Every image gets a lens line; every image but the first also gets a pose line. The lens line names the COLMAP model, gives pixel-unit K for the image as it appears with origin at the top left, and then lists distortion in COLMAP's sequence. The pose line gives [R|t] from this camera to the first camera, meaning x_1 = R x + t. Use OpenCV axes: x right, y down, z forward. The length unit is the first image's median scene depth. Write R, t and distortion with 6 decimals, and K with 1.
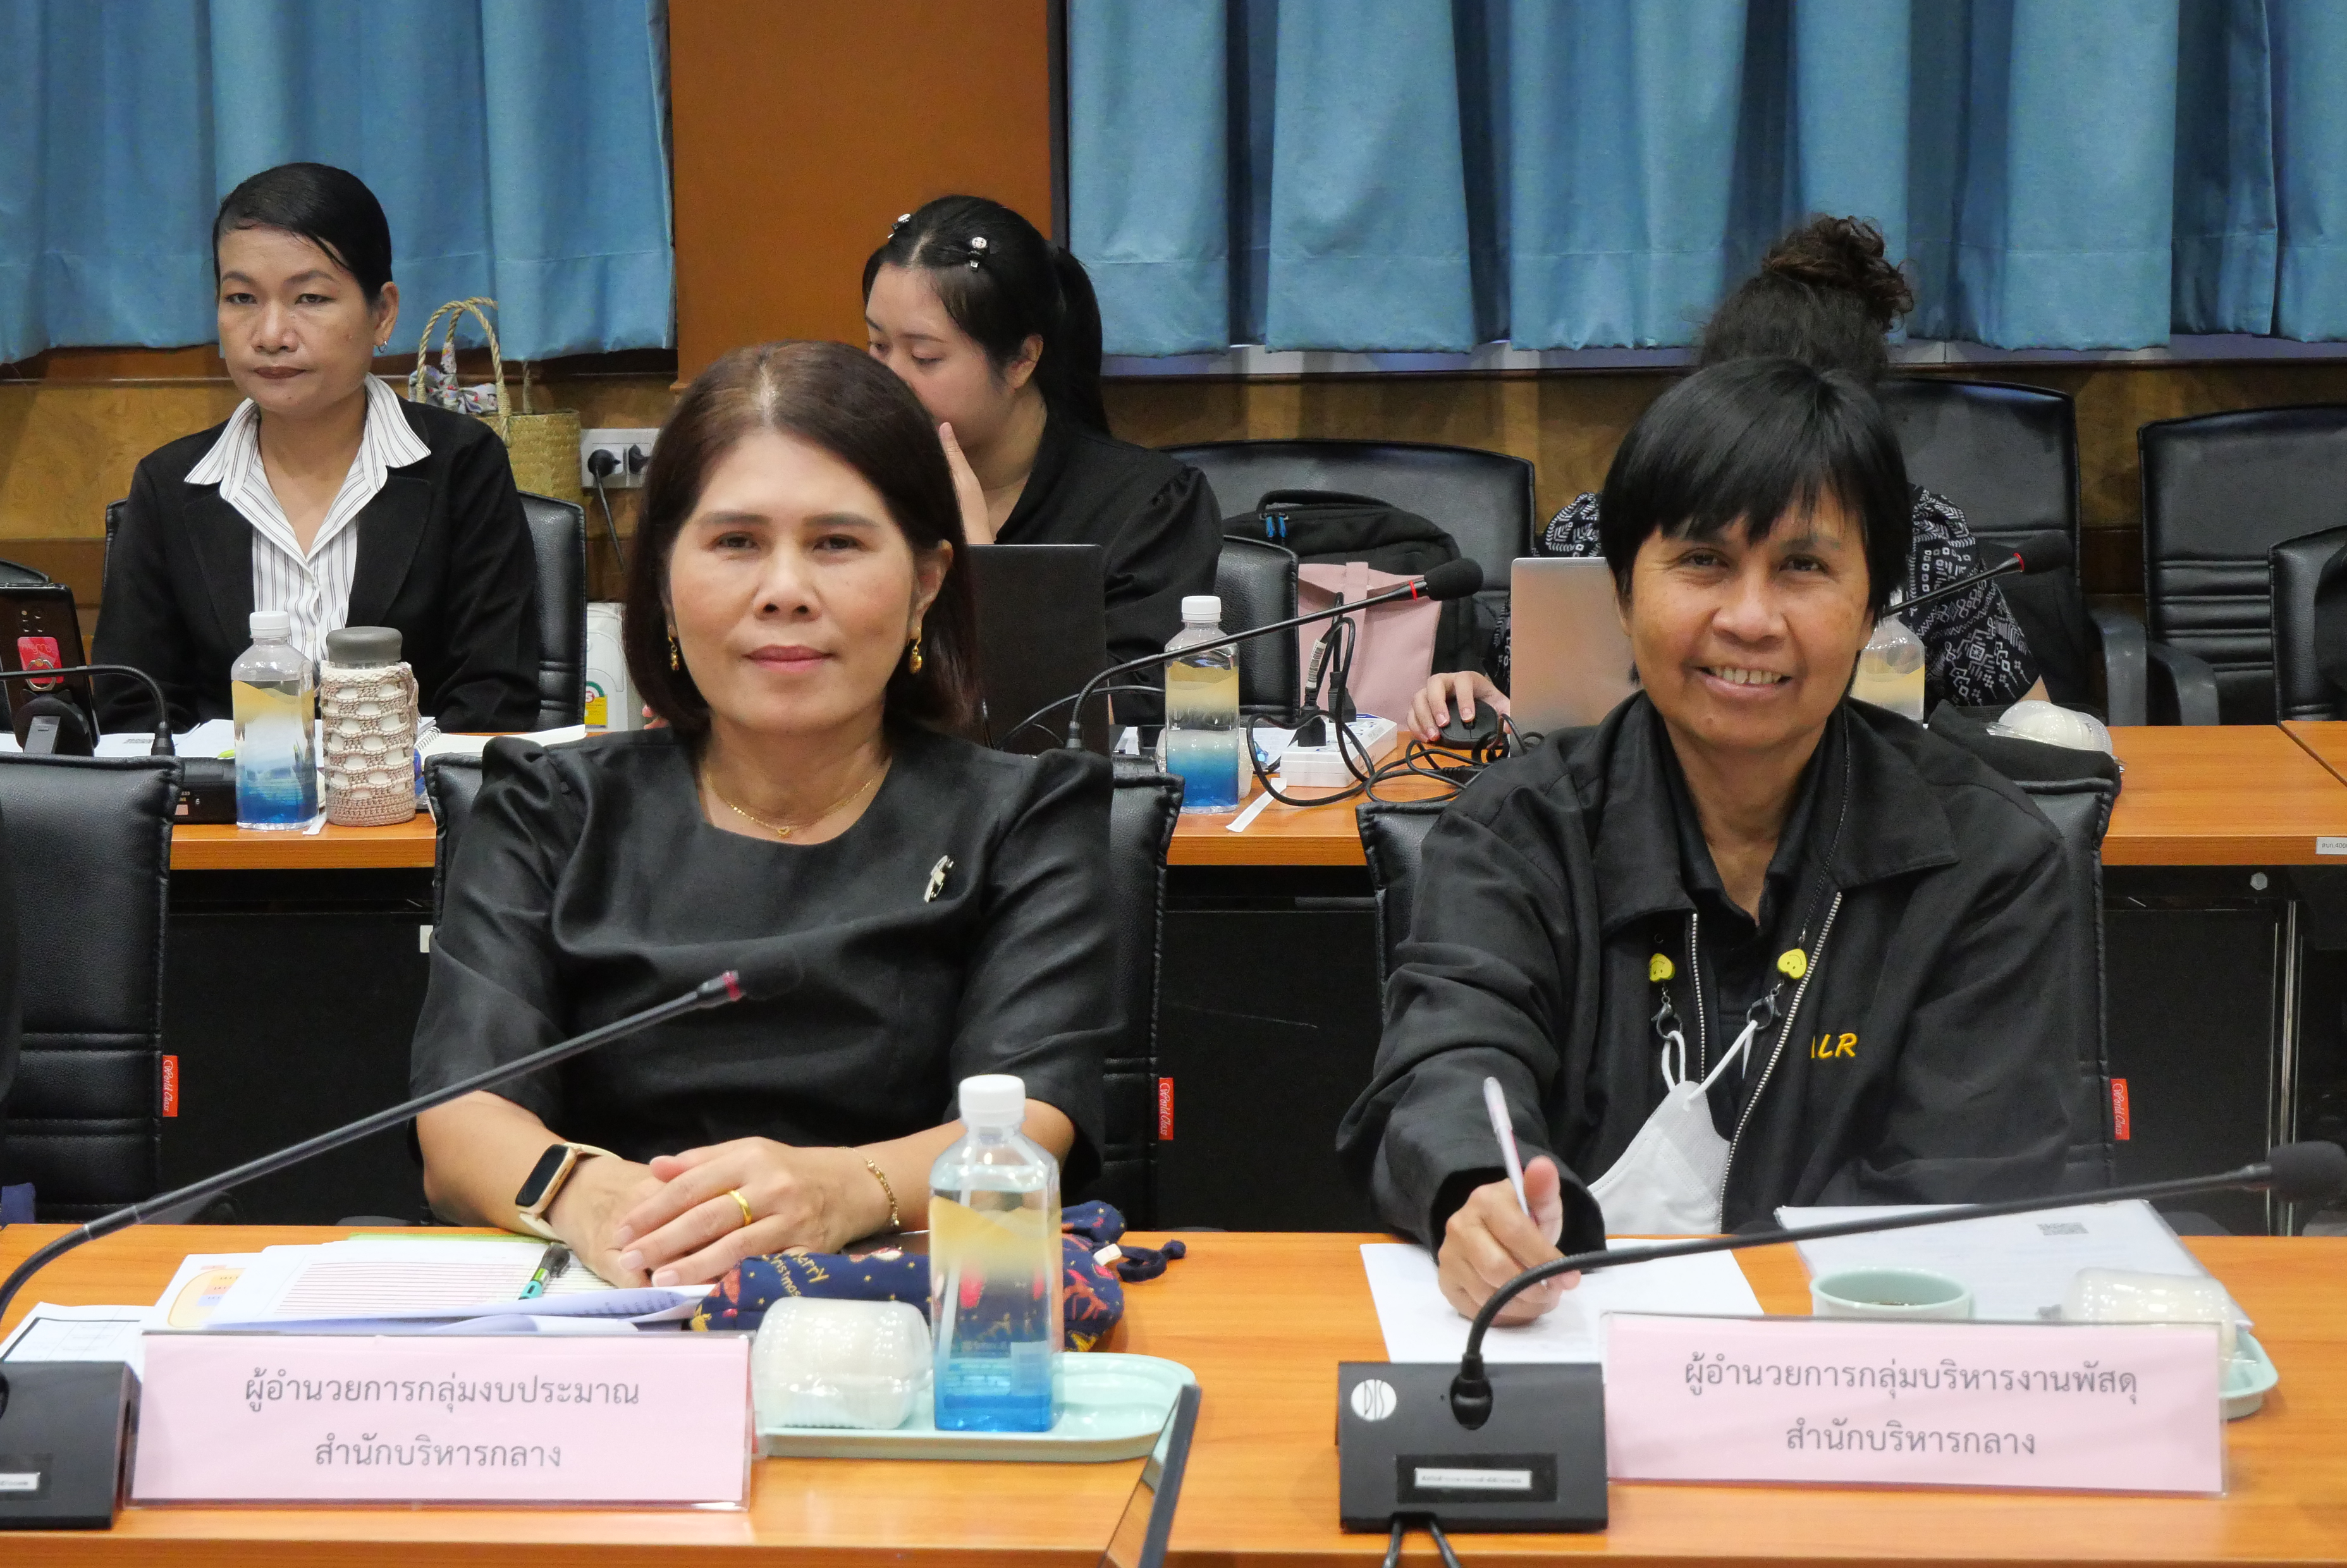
lens RADIAL K [[5451.8, 0, 1173.5], [0, 5451.8, 784.0], [0, 0, 1]] dist [0.111295, 0.113455]
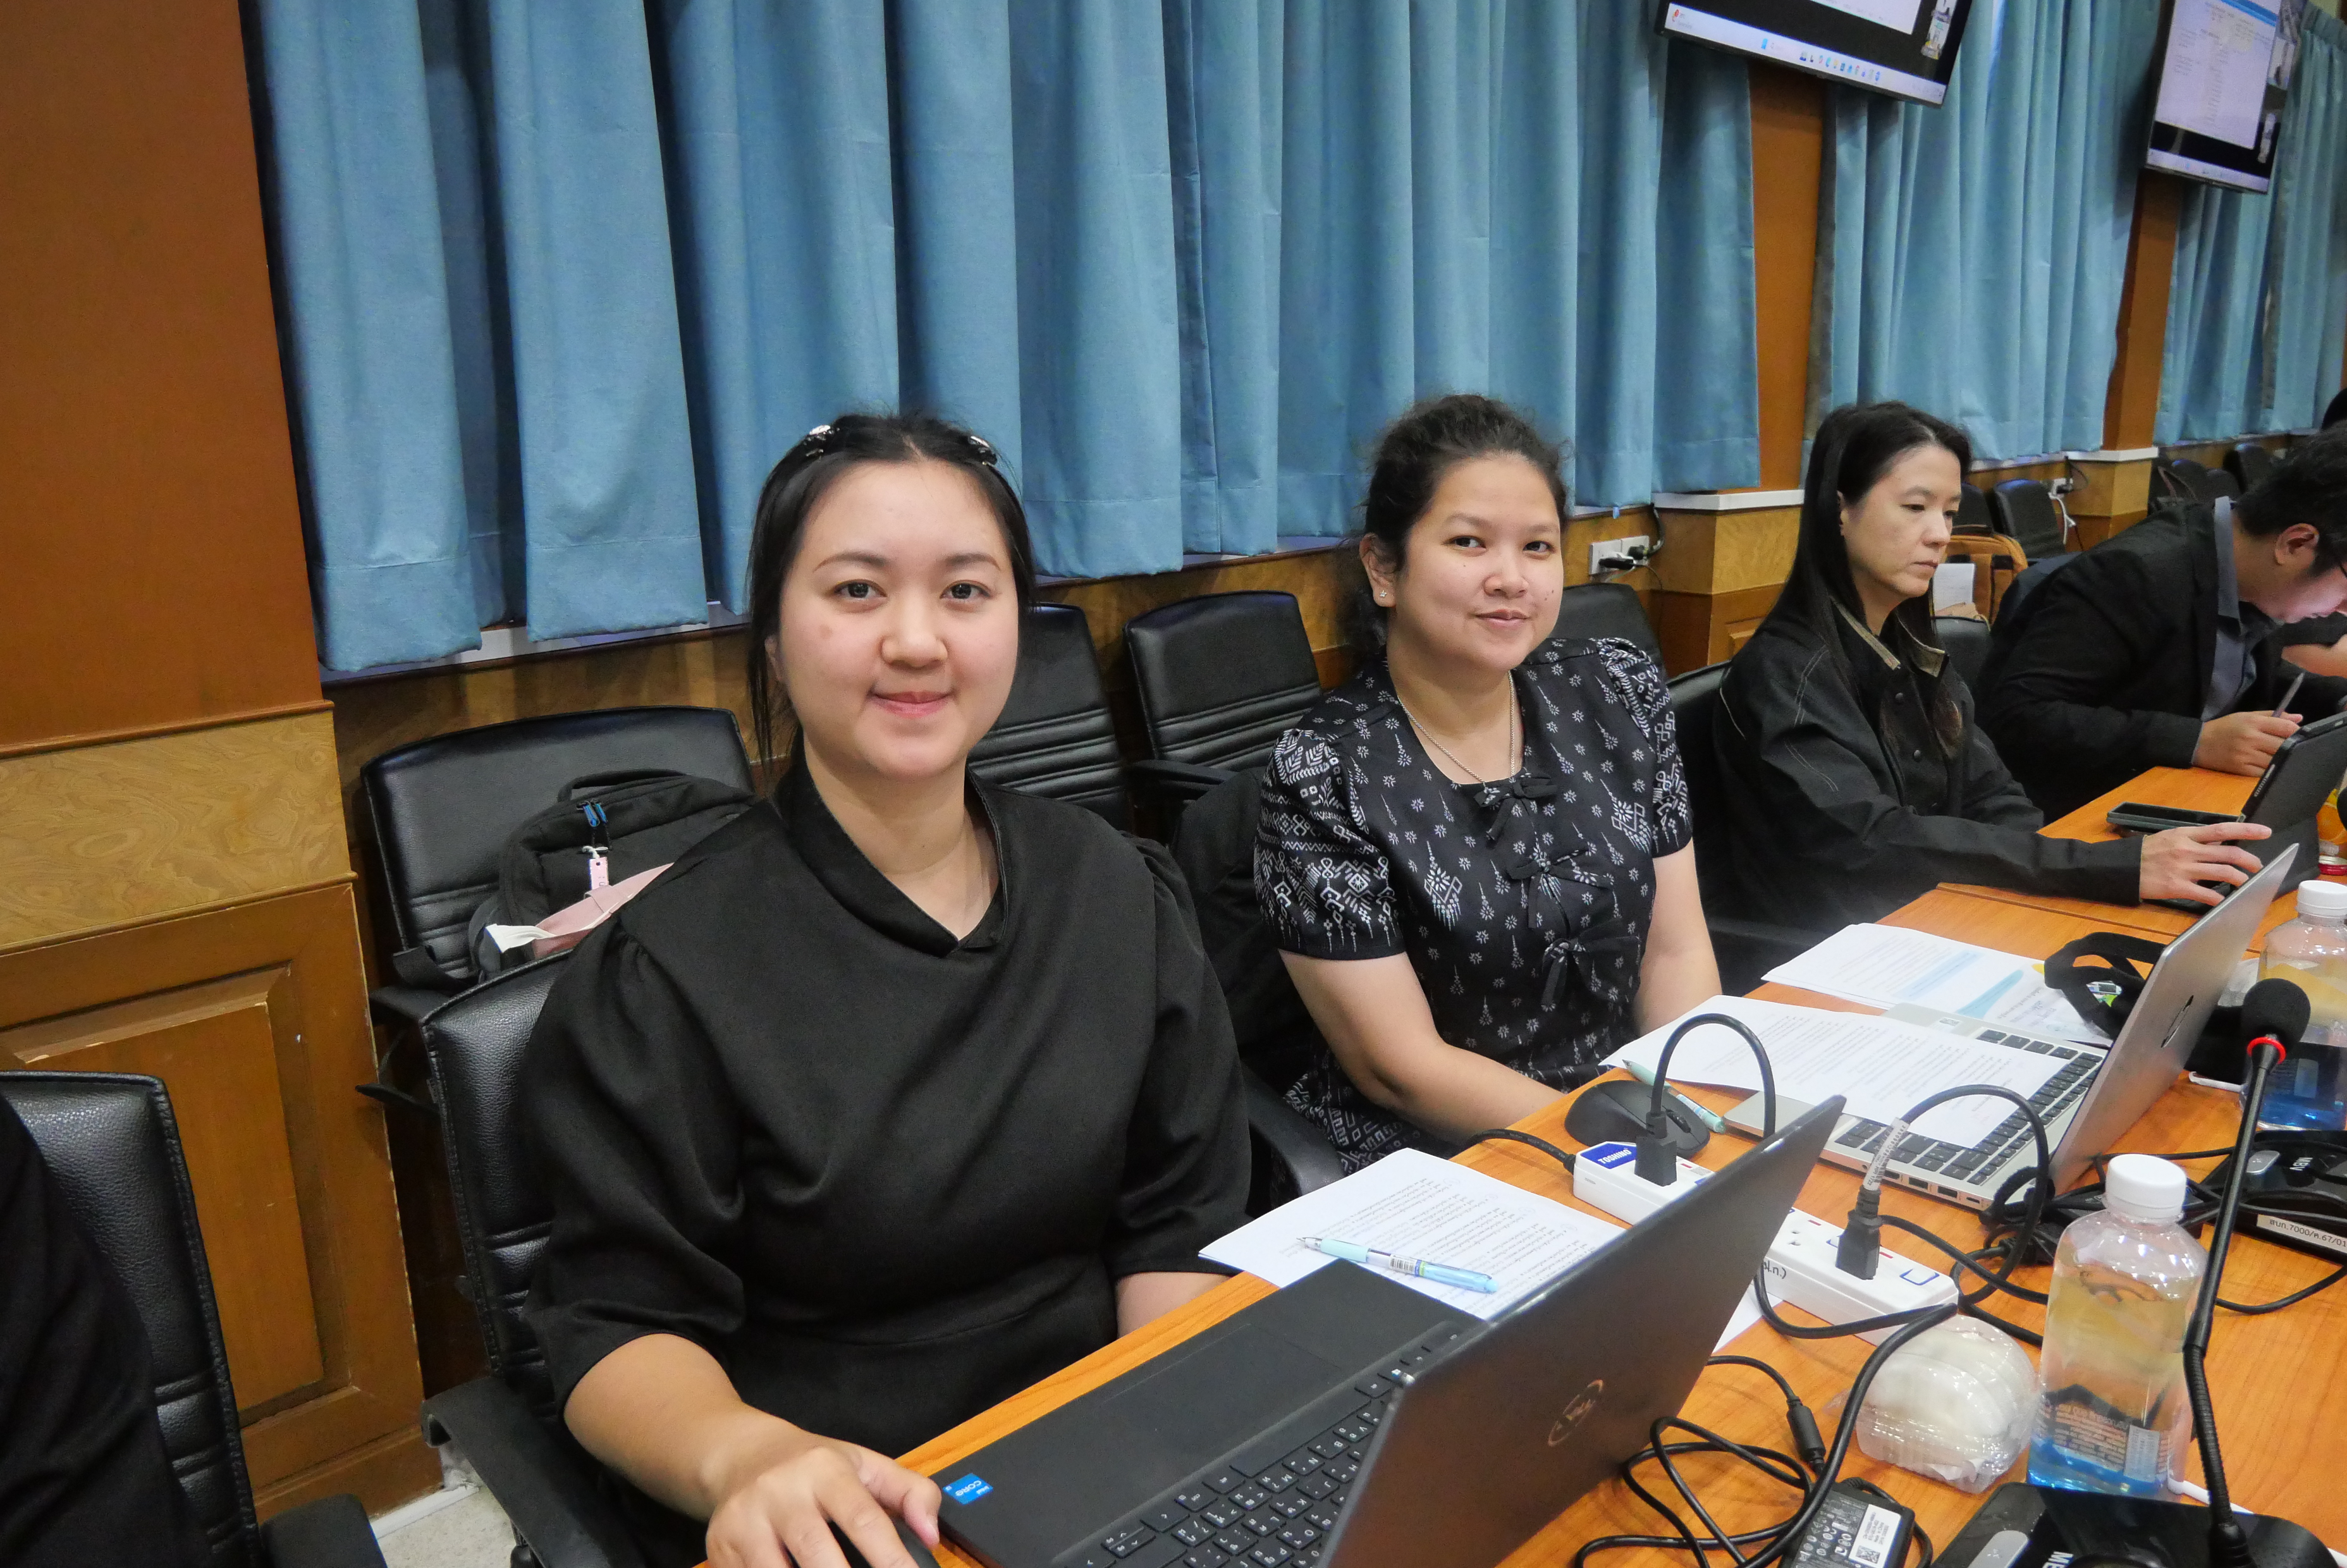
lens RADIAL K [[1706.8, 0, 1173.5], [0, 1706.8, 784.0], [0, 0, 1]] dist [-0.061346, 0.030431]
pose [[0.682202, -0.169919, 0.711146, -0.129293], [0.123661, 0.985424, 0.116826, -0.075655], [-0.720631, 0.008242, 0.693270, 0.702388]]
